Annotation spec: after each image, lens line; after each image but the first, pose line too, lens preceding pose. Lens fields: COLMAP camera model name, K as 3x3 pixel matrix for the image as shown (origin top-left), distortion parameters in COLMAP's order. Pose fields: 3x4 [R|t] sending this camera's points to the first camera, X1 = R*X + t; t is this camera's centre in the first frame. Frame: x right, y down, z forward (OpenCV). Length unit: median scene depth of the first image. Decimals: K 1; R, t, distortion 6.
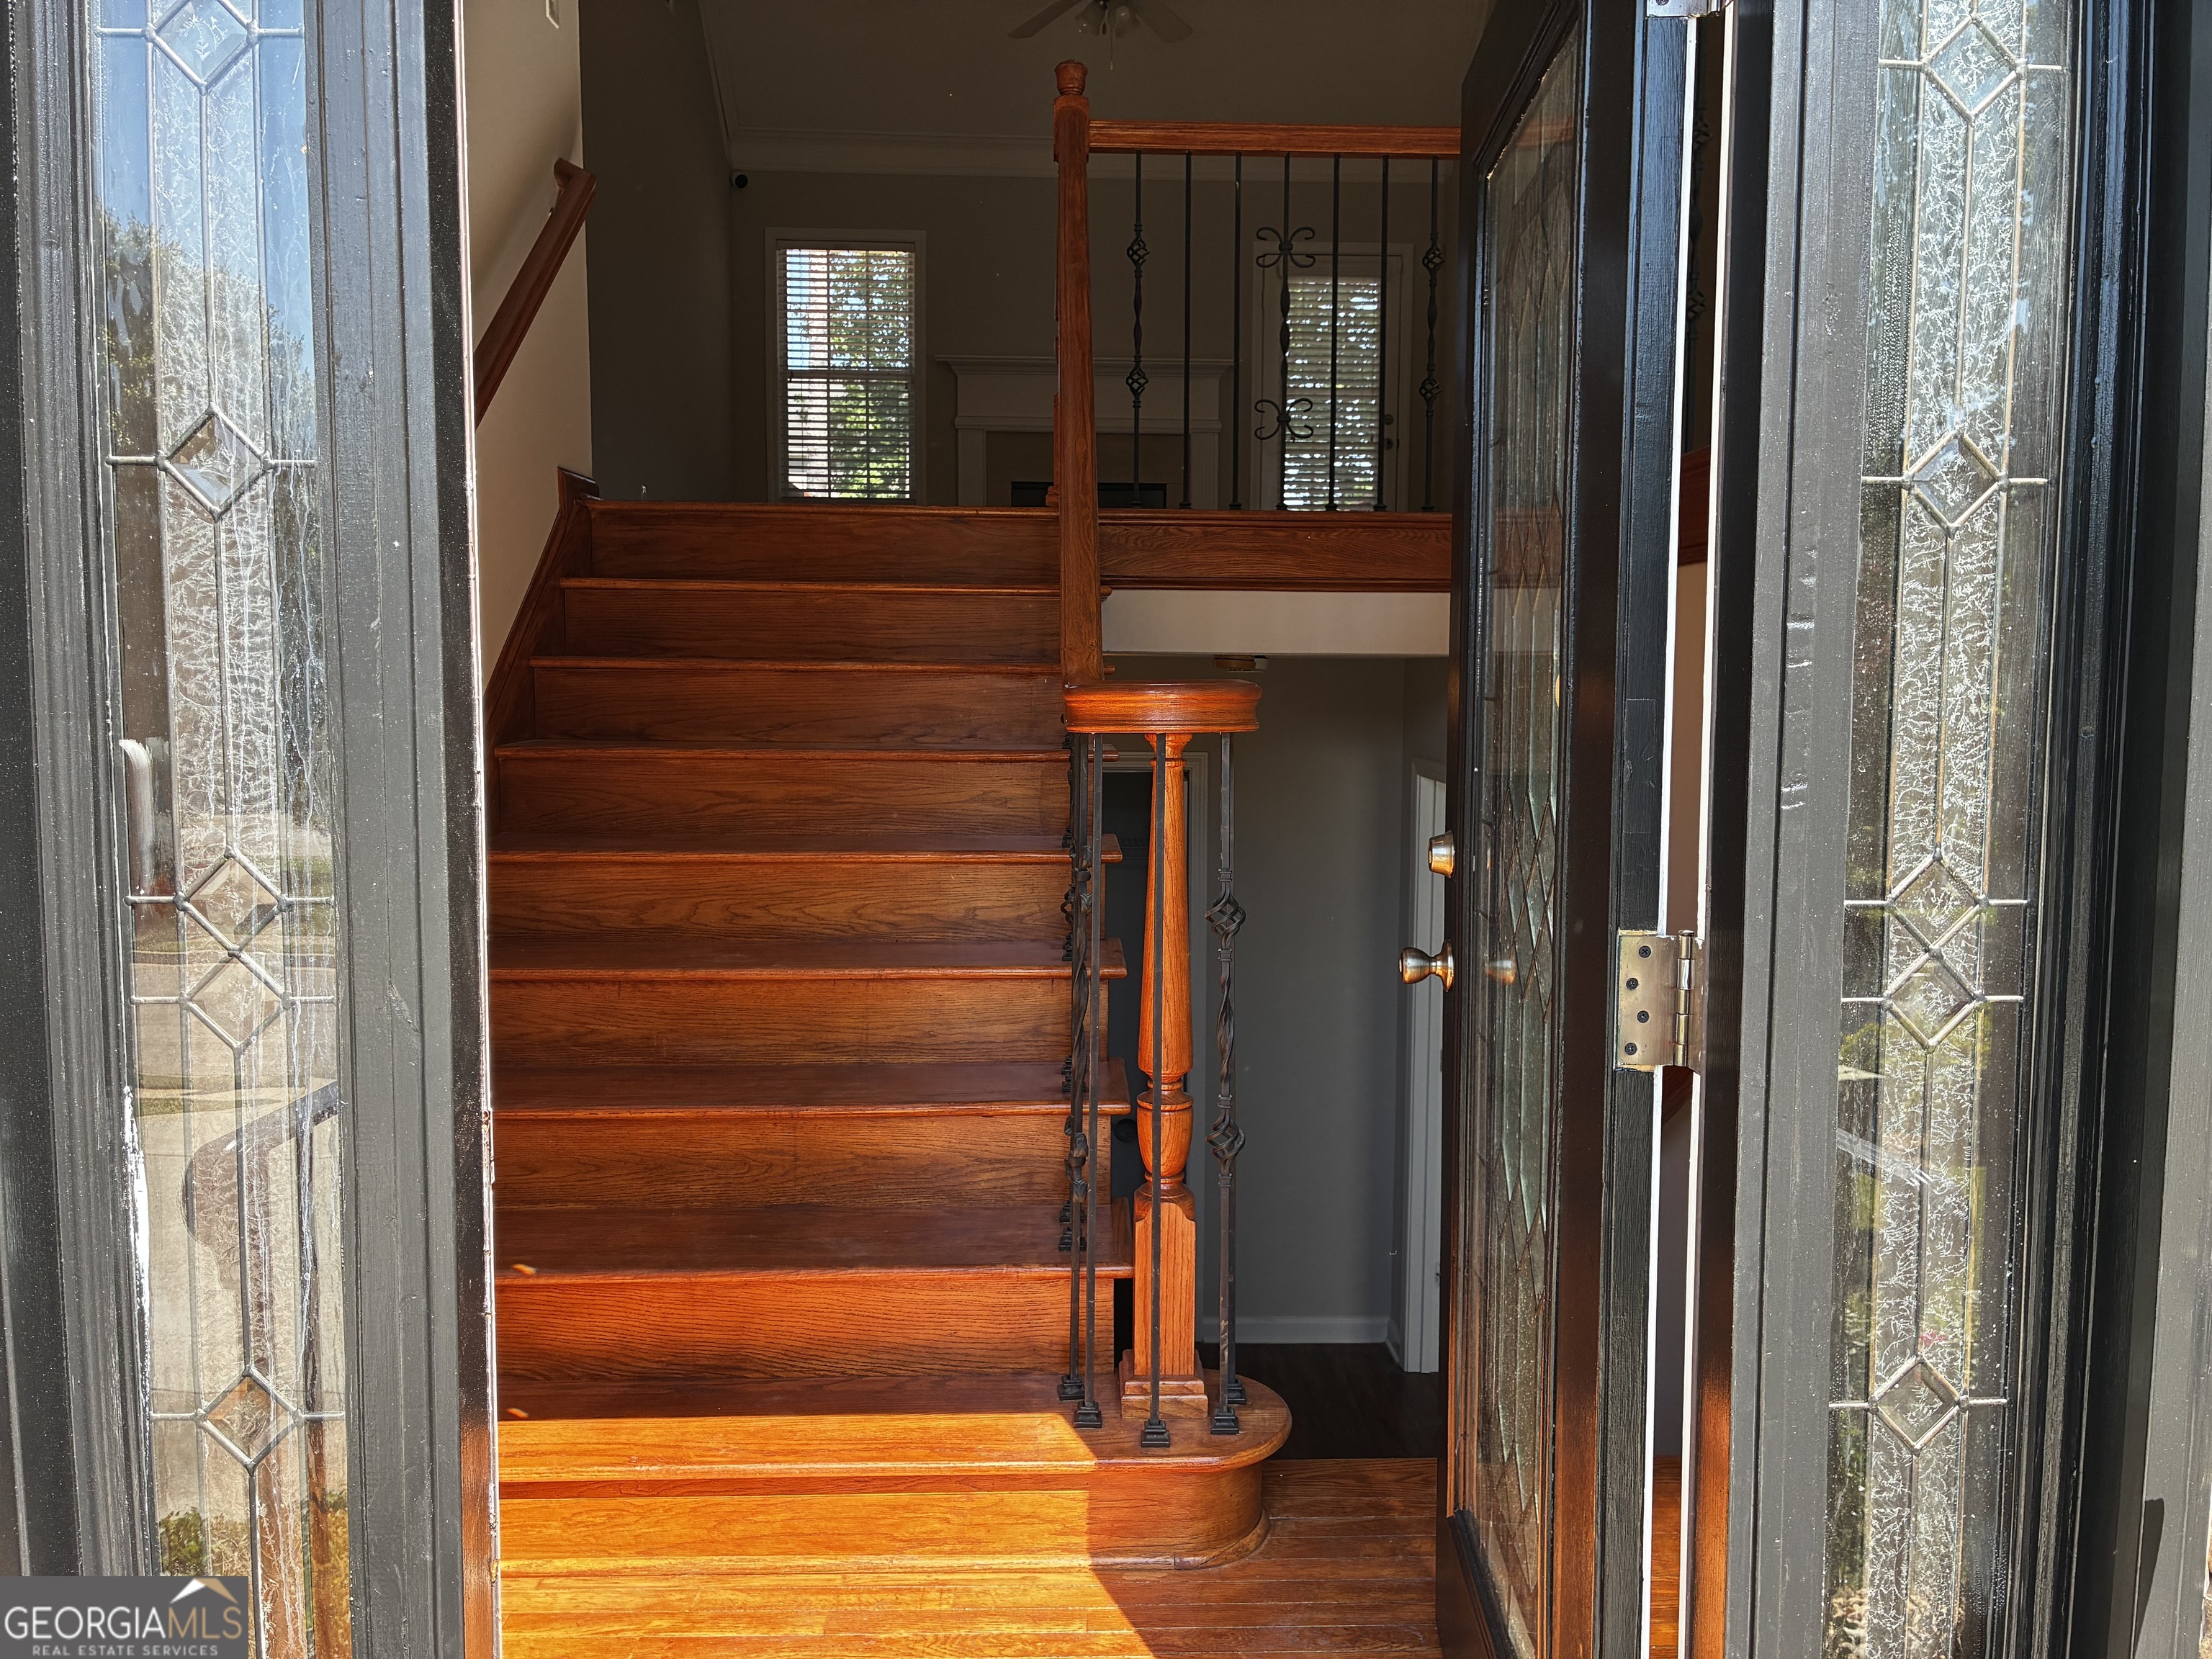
lens RADIAL K [[1687.5, 0, 1106.0], [0, 1687.5, 829.5], [0, 0, 1]] dist [0.052576, -0.084163]
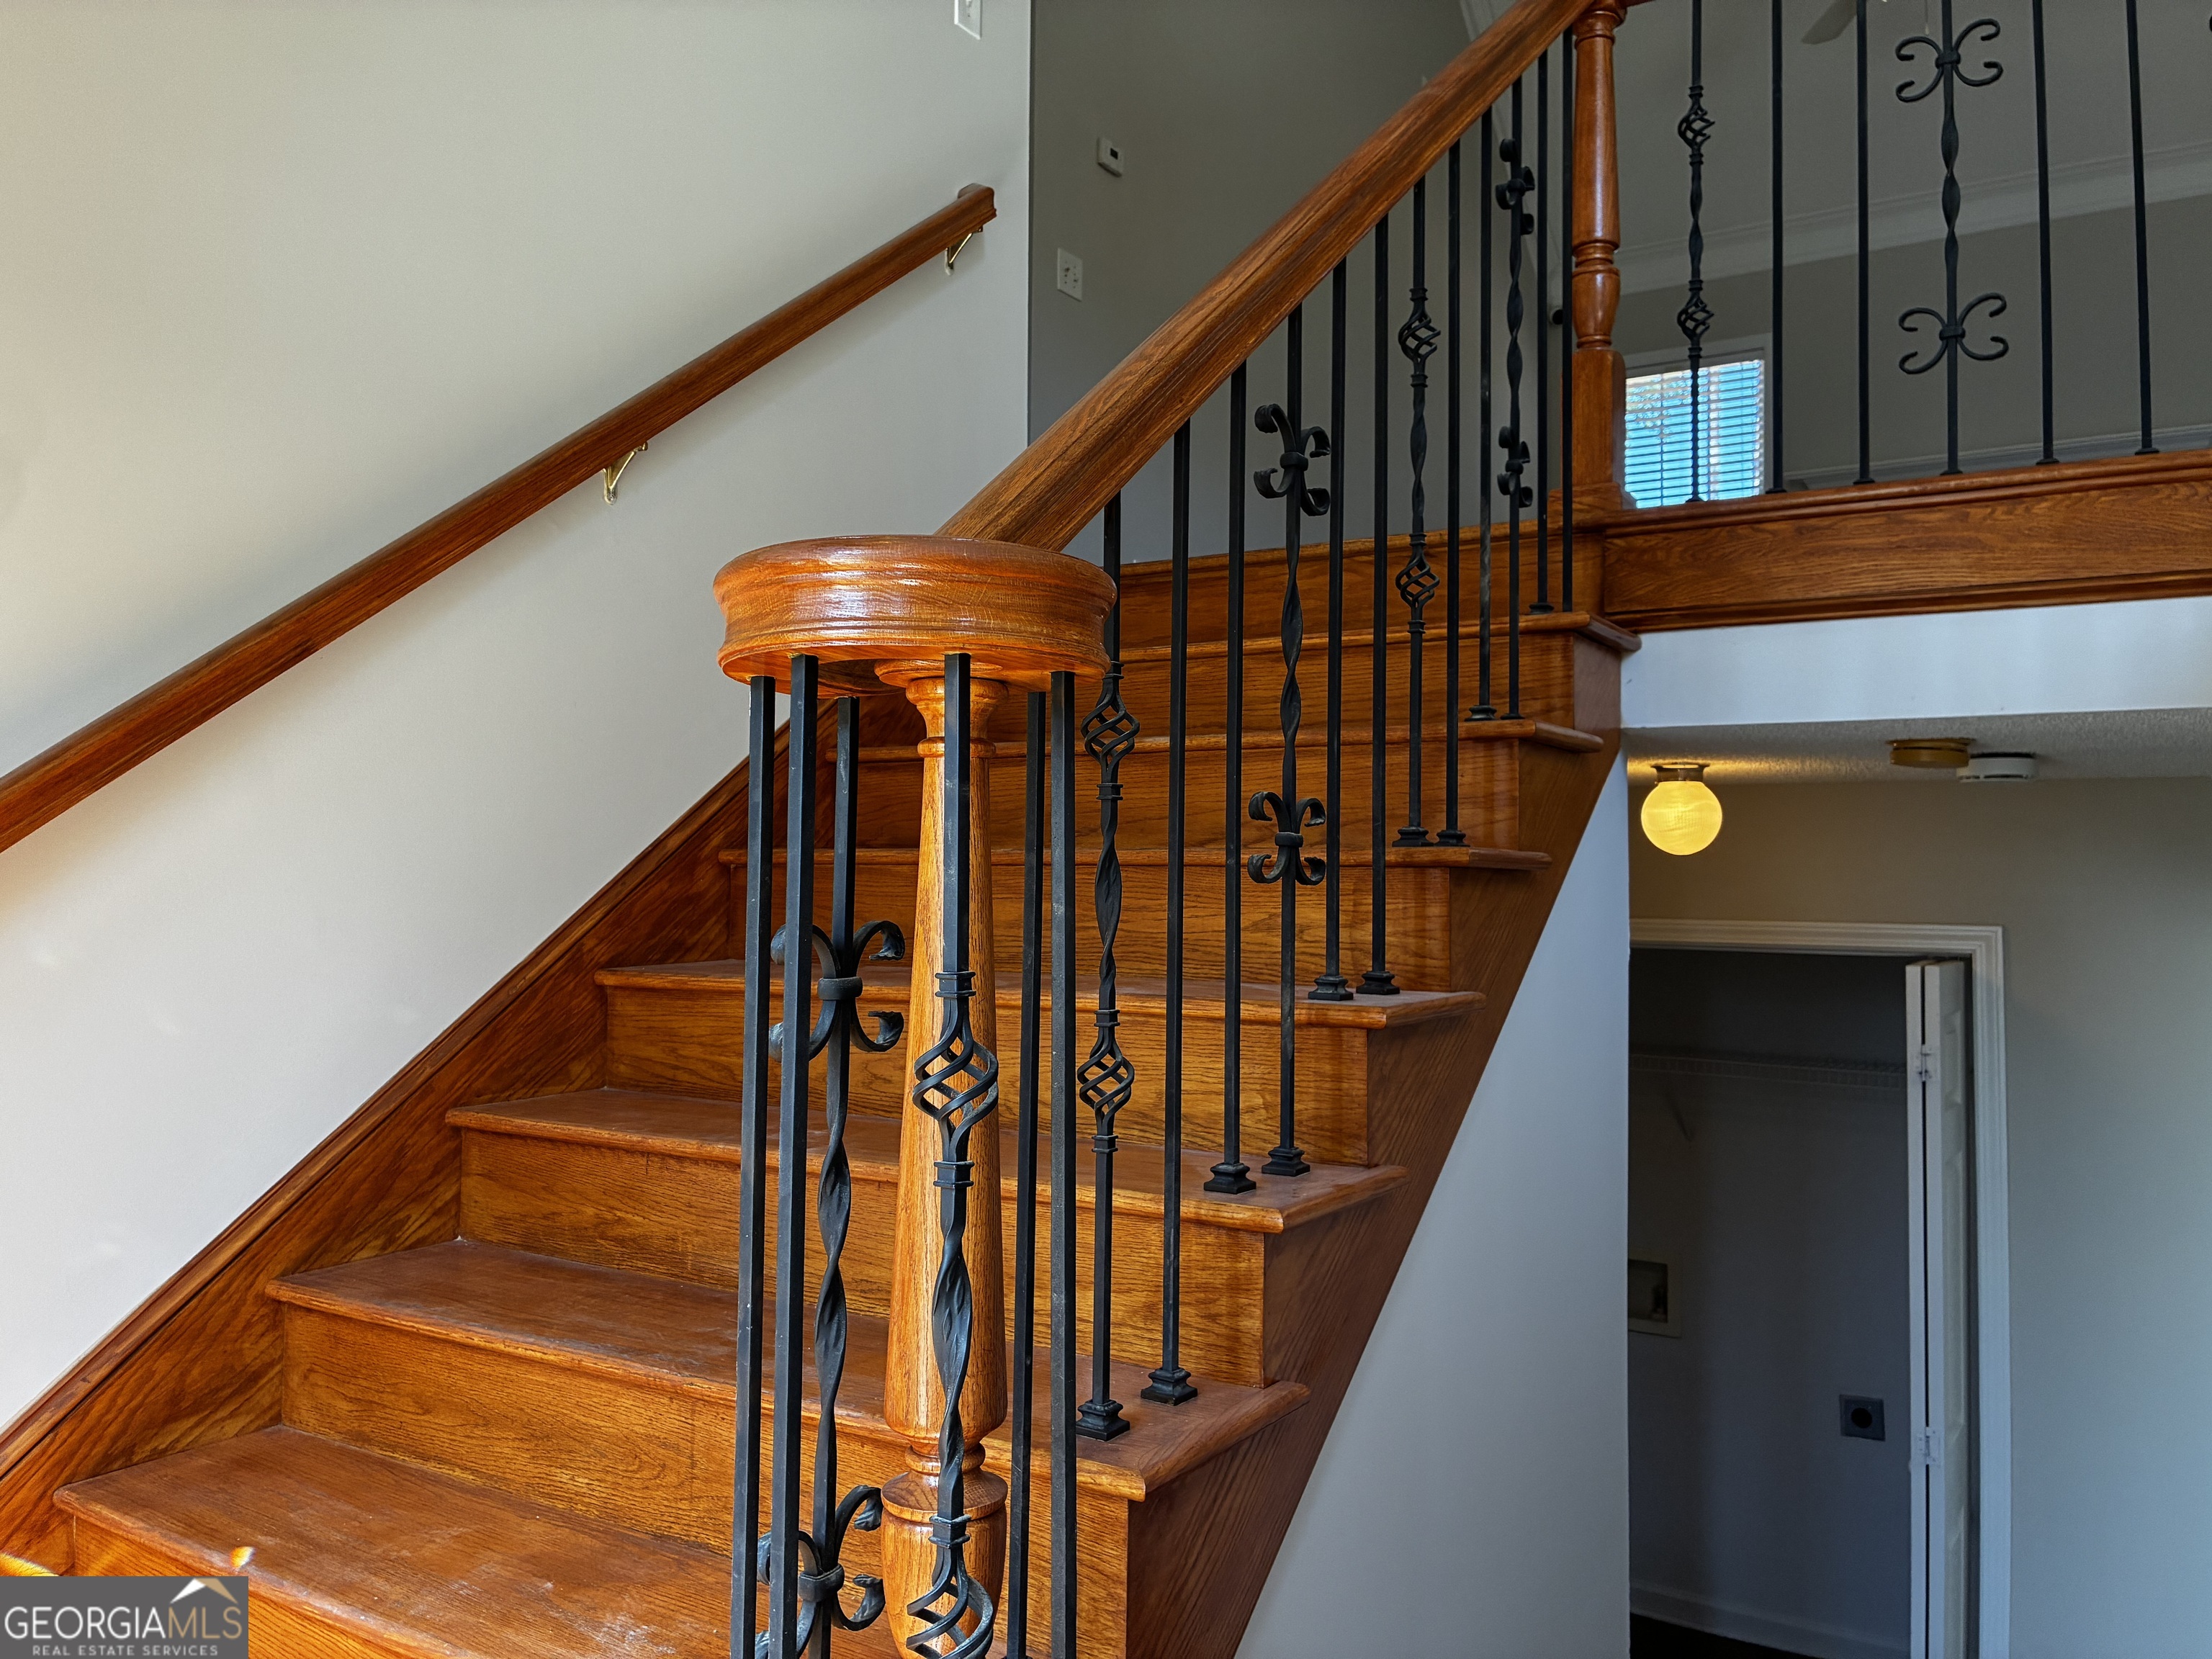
lens RADIAL K [[1687.5, 0, 1106.0], [0, 1687.5, 829.5], [0, 0, 1]] dist [0.052576, -0.084163]
pose [[0.831618, -0.017457, -0.555073, 0.256381], [-0.066176, 0.989269, -0.130258, 0.037355], [0.551391, 0.145057, 0.821539, 0.510172]]
